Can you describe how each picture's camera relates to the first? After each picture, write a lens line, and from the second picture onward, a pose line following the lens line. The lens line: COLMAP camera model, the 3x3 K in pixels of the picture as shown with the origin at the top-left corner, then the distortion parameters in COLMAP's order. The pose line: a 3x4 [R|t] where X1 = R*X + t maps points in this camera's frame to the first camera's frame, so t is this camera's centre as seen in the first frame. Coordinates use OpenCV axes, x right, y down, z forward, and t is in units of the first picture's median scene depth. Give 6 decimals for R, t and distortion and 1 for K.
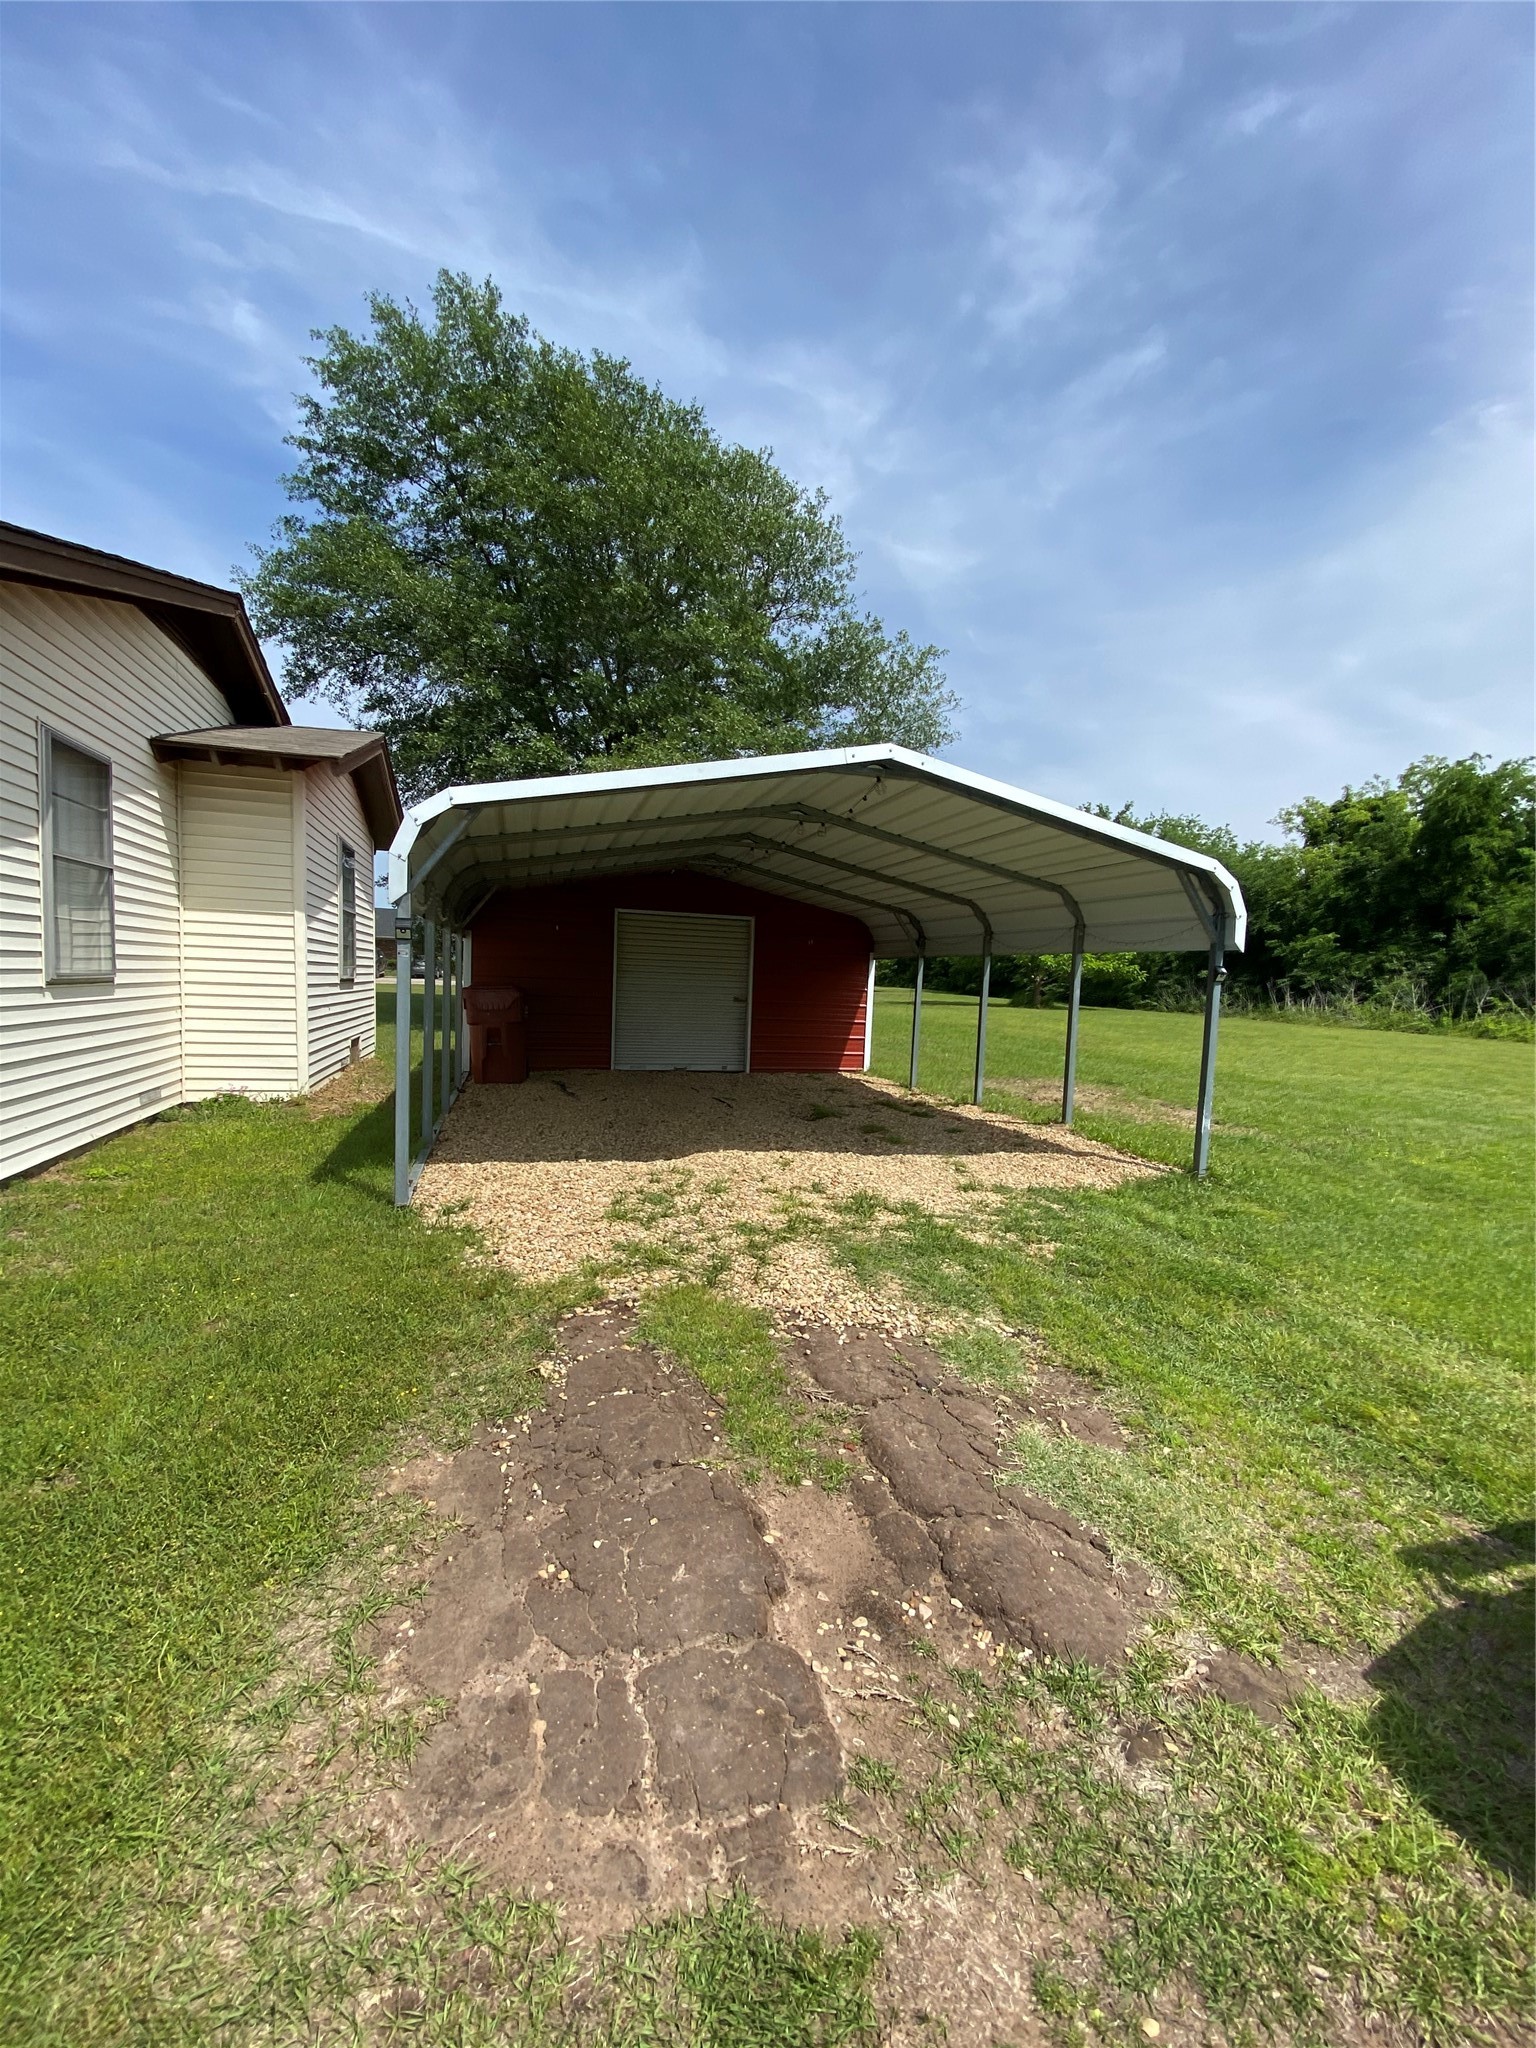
lens RADIAL K [[838.4, 0, 763.2], [0, 838.4, 1073.9], [0, 0, 1]] dist [-0.037322, -0.000346]
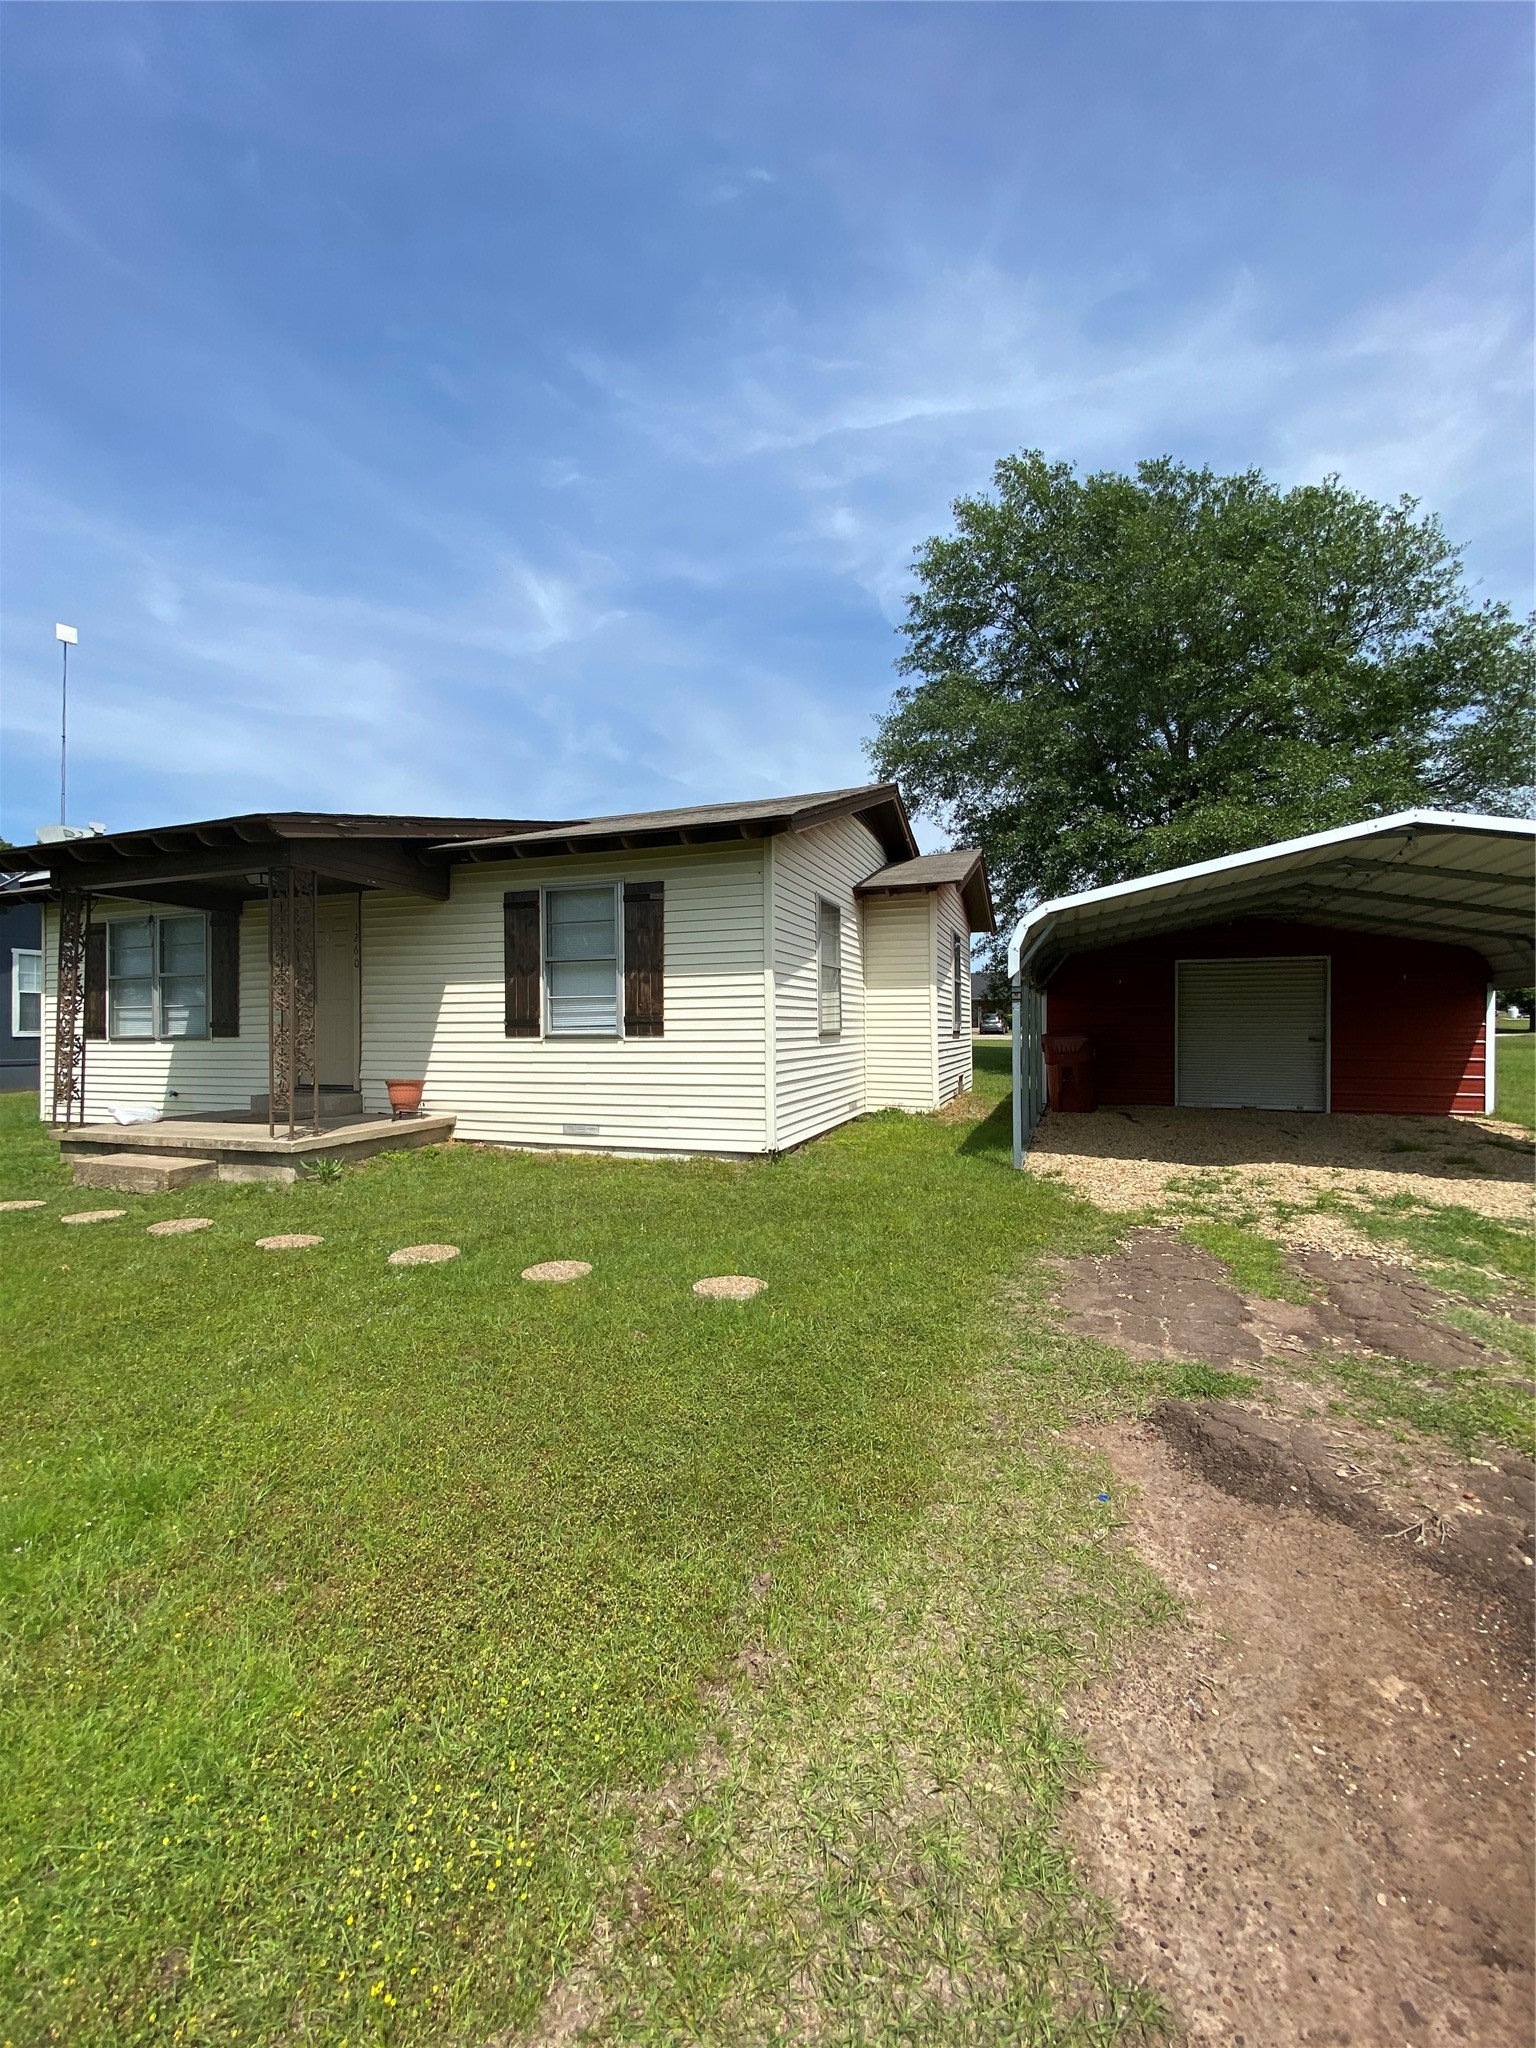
lens RADIAL K [[821.8, 0, 755.1], [0, 821.8, 1043.4], [0, 0, 1]] dist [0.002736, -0.013244]
pose [[0.790220, -0.028917, -0.612140, 0.084401], [-0.033071, 0.995418, -0.089715, 0.051954], [0.611930, 0.091139, 0.785643, -0.358221]]
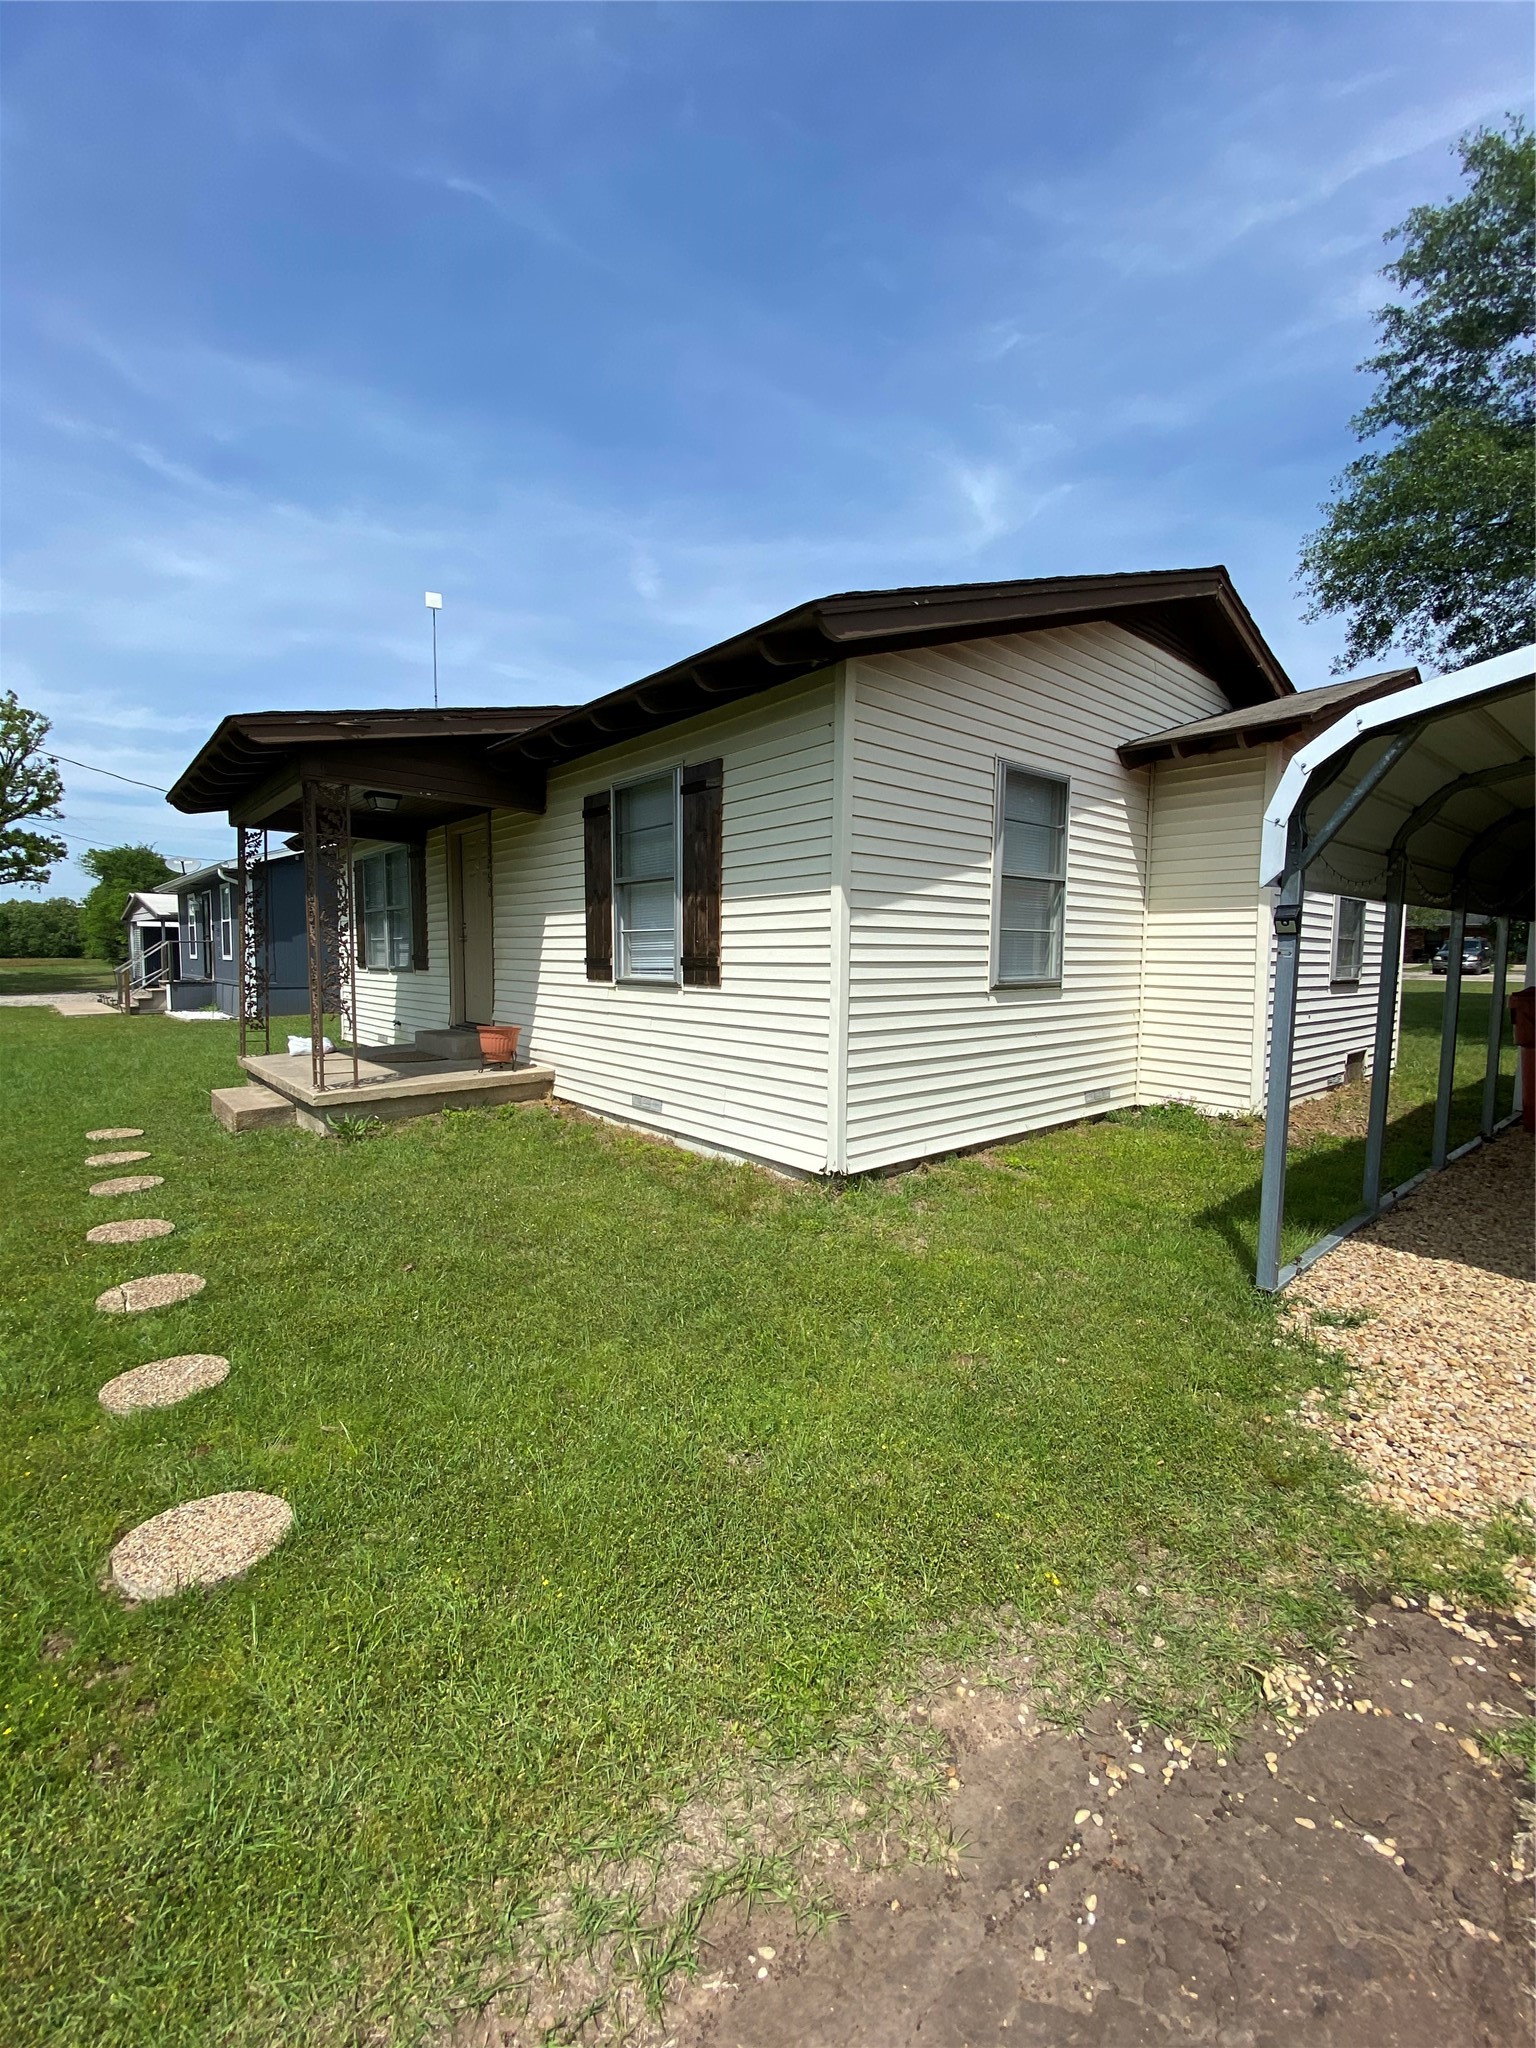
lens RADIAL K [[821.8, 0, 755.1], [0, 821.8, 1043.4], [0, 0, 1]] dist [0.002736, -0.013244]
pose [[0.386564, 0.065445, -0.919937, 0.036669], [-0.093208, 0.995144, 0.031628, -0.029492], [0.917540, 0.073519, 0.390787, 0.181818]]
